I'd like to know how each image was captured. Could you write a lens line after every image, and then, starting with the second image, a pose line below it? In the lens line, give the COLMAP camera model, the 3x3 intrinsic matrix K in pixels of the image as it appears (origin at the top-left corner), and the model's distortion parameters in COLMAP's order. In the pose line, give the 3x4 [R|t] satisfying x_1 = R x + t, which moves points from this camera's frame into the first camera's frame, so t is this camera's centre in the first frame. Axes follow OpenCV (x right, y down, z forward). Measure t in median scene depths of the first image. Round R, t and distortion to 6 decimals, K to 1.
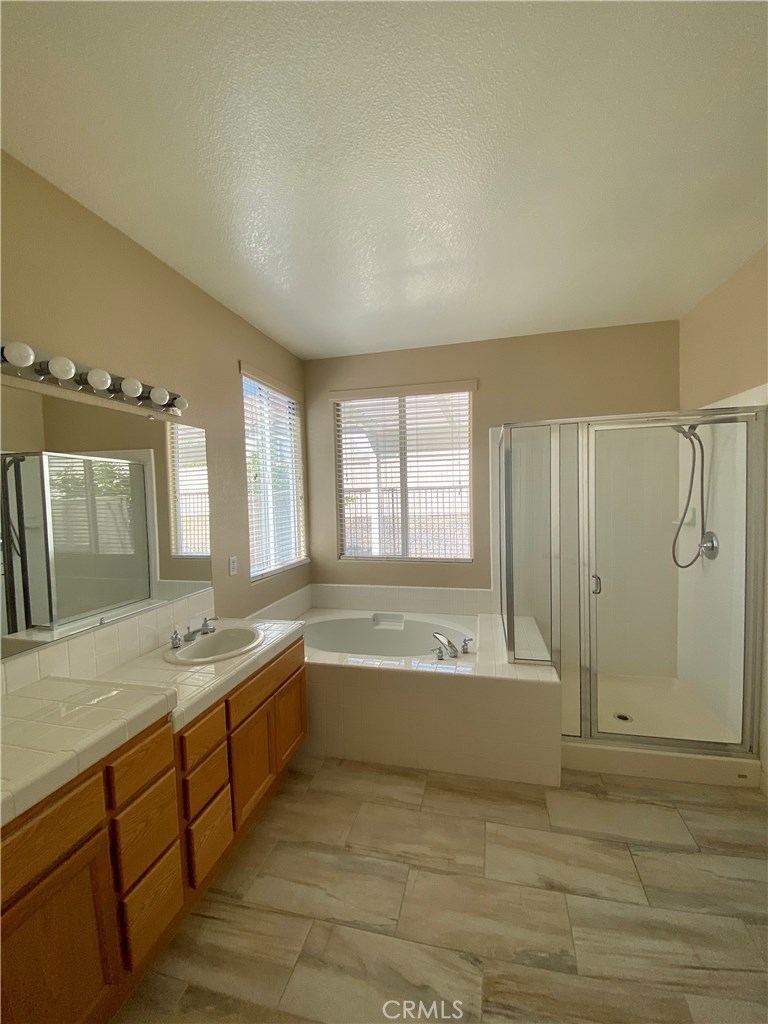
lens RADIAL K [[425.4, 0, 384.0], [0, 425.4, 512.0], [0, 0, 1]] dist [0.037686, -0.024954]
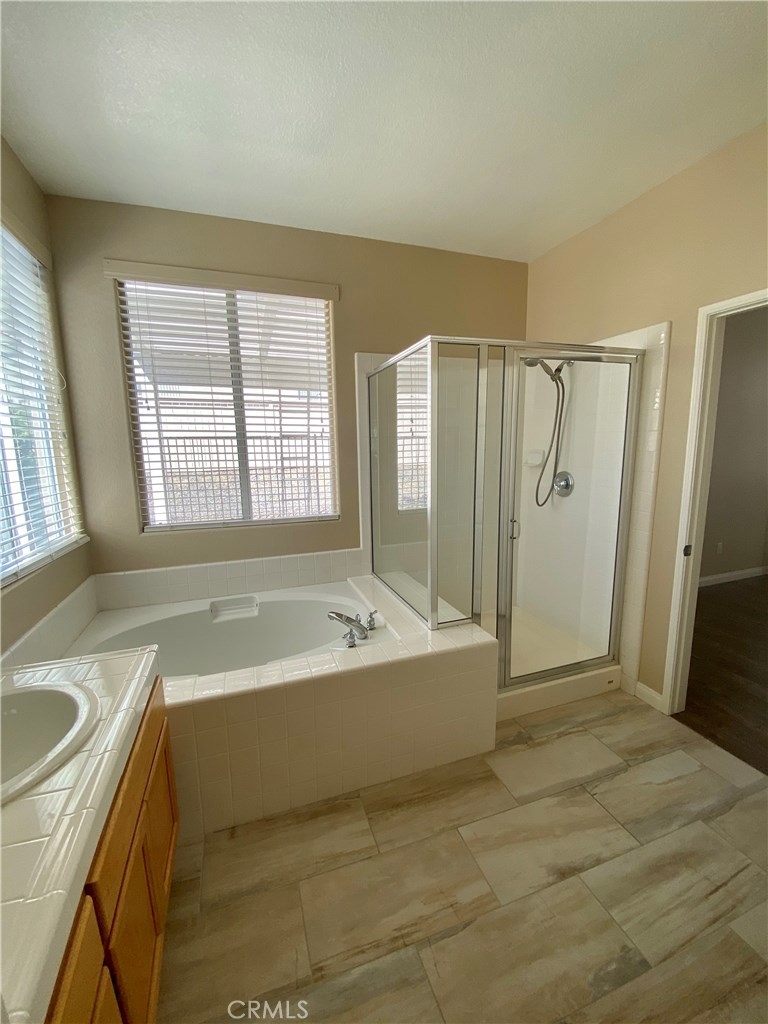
lens RADIAL K [[425.4, 0, 384.0], [0, 425.4, 512.0], [0, 0, 1]] dist [0.037686, -0.024954]
pose [[0.833346, -0.078207, 0.547191, -0.242298], [0.020411, 0.993619, 0.110928, 0.020644], [-0.552375, -0.081273, 0.829624, 0.378393]]
